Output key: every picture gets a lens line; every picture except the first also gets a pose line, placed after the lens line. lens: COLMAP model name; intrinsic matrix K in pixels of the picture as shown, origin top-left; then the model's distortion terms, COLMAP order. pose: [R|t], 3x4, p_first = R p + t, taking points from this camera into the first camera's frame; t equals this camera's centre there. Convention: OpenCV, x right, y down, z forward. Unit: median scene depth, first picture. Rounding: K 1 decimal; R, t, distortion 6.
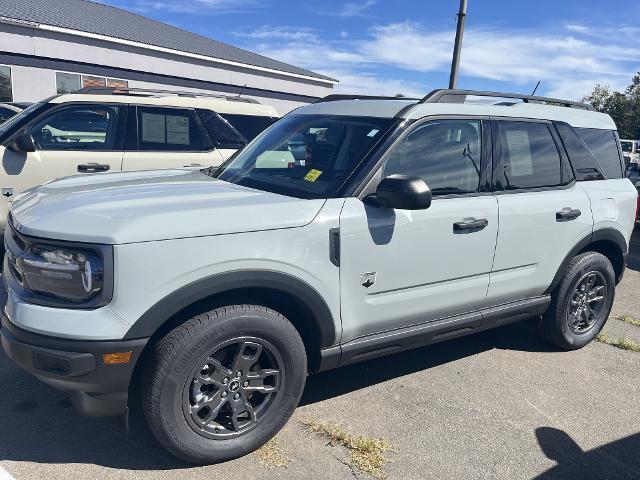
lens RADIAL K [[494.3, 0, 320.0], [0, 494.3, 240.0], [0, 0, 1]] dist [-0.002277, 0.002769]
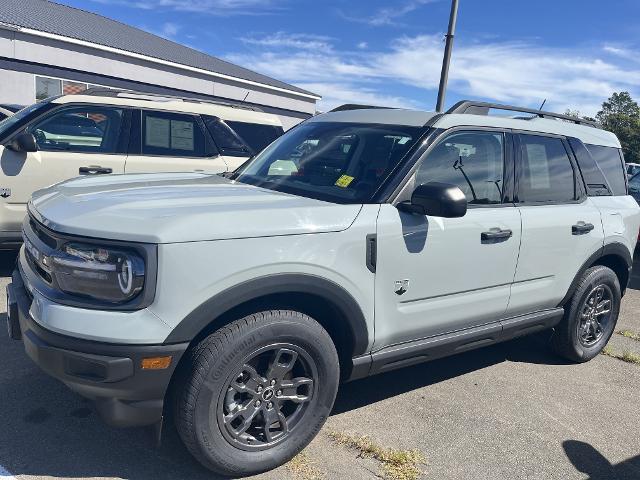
lens RADIAL K [[494.3, 0, 320.0], [0, 494.3, 240.0], [0, 0, 1]] dist [-0.002277, 0.002769]
pose [[0.998241, 0.021180, 0.055369, -0.109177], [-0.019463, 0.999318, -0.031374, 0.018115], [-0.055996, 0.030241, 0.997973, 0.018658]]
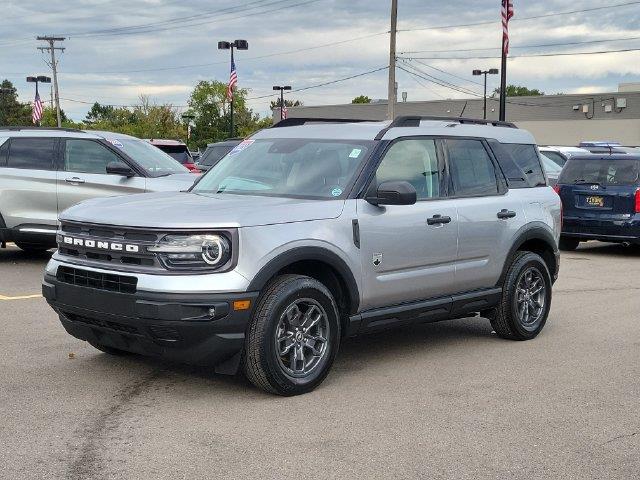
lens RADIAL K [[929.3, 0, 320.0], [0, 929.3, 240.0], [0, 0, 1]] dist [-0.000711, -0.014466]
pose [[0.957673, -0.054743, 0.282607, -0.670425], [0.093413, 0.987721, -0.125221, 0.292761], [-0.272282, 0.146320, 0.951027, -1.185121]]
